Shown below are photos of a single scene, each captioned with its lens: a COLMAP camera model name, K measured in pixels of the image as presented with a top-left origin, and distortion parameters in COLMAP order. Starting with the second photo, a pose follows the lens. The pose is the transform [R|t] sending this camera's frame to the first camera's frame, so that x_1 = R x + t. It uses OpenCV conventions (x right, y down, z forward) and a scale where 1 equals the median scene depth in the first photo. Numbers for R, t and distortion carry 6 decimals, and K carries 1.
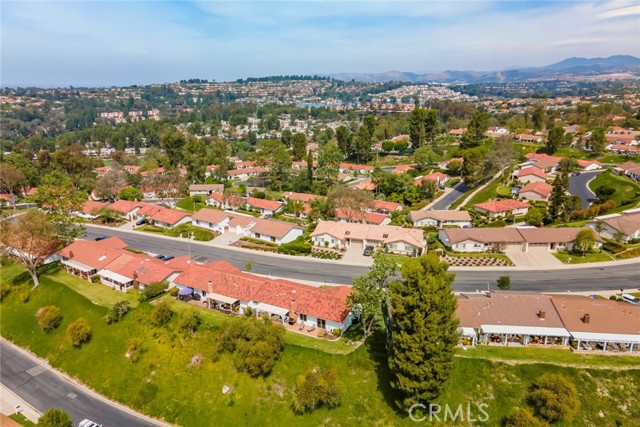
lens RADIAL K [[467.9, 0, 317.8], [0, 467.9, 211.6], [0, 0, 1]] dist [0.019794, 0.045825]
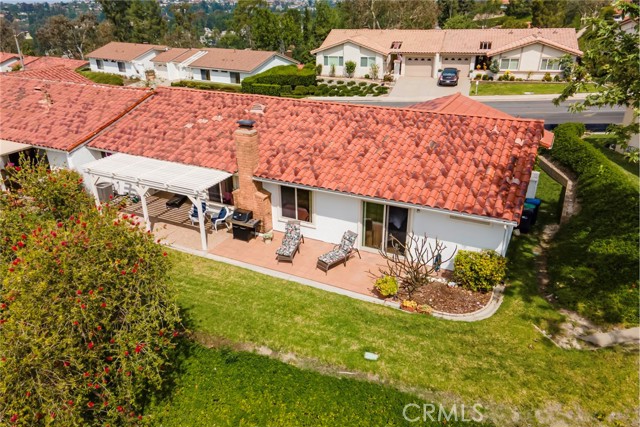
lens RADIAL K [[467.9, 0, 317.8], [0, 467.9, 211.6], [0, 0, 1]] dist [0.019794, 0.045825]
pose [[0.999836, -0.017998, 0.001796, -0.013024], [0.017526, 0.988564, 0.149777, 0.119212], [-0.004471, -0.149721, 0.988718, 0.475655]]
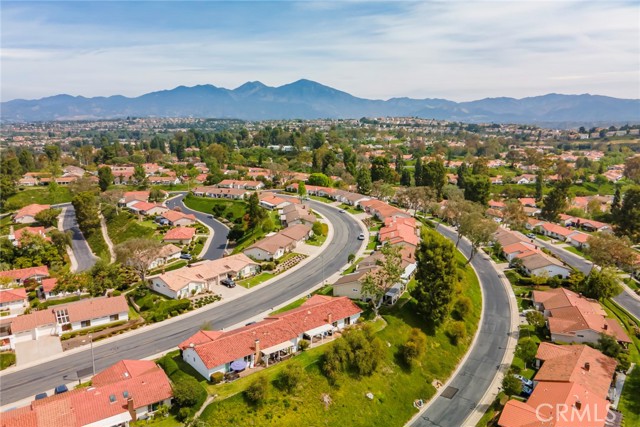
lens RADIAL K [[467.9, 0, 317.8], [0, 467.9, 211.6], [0, 0, 1]] dist [0.019794, 0.045825]
pose [[0.370022, -0.169364, 0.913455, -0.649174], [0.245698, 0.966073, 0.079592, -0.092410], [-0.895944, 0.194983, 0.399081, 0.310366]]
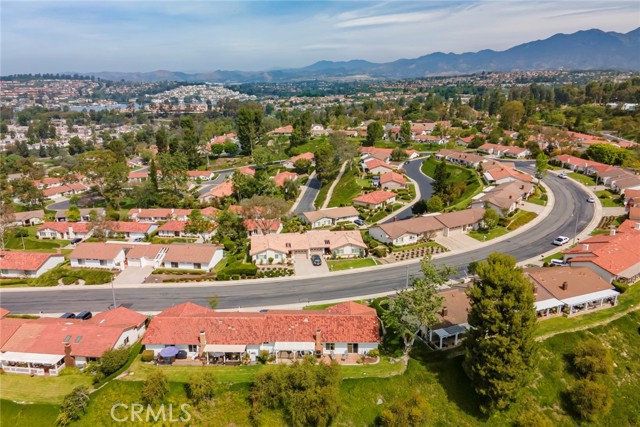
lens RADIAL K [[467.9, 0, 317.8], [0, 467.9, 211.6], [0, 0, 1]] dist [0.019794, 0.045825]
pose [[0.894001, -0.127728, 0.429474, -0.244896], [0.127506, 0.991401, 0.029430, -0.036048], [-0.429540, 0.028450, 0.902599, 0.116163]]
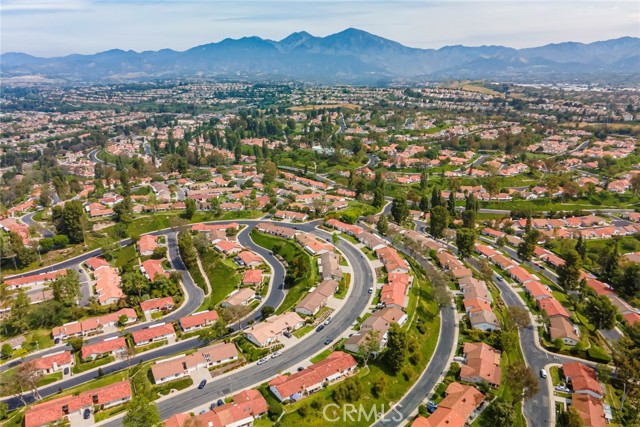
lens RADIAL K [[472.3, 0, 320.0], [0, 472.3, 213.5], [0, 0, 1]] dist [0.038628, 0.002955]
pose [[0.454387, -0.257960, 0.852636, -1.152512], [0.242152, 0.956879, 0.160450, -0.569735], [-0.857260, 0.133561, 0.497259, -0.116868]]
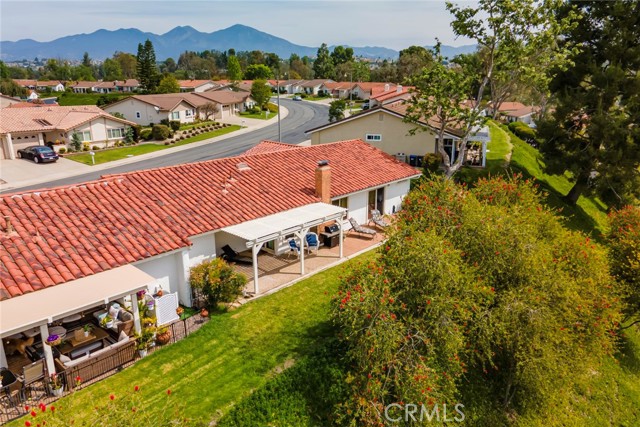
lens RADIAL K [[467.9, 0, 317.8], [0, 467.9, 211.6], [0, 0, 1]] dist [0.019794, 0.045825]
pose [[0.250299, -0.269755, 0.929829, -0.202673], [0.260965, 0.943652, 0.203516, 0.094997], [-0.932335, 0.191713, 0.306591, 0.553444]]
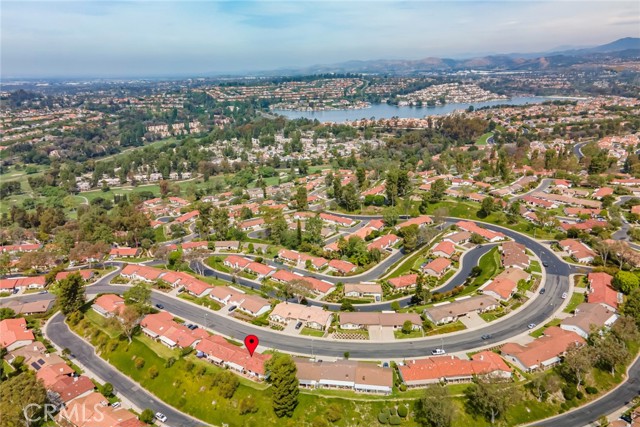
lens RADIAL K [[467.9, 0, 317.8], [0, 467.9, 211.6], [0, 0, 1]] dist [0.019794, 0.045825]
pose [[0.996600, 0.009309, -0.081870, 0.285773], [-0.006595, 0.999422, 0.033361, -0.372812], [0.082133, -0.032708, 0.996085, -0.723750]]
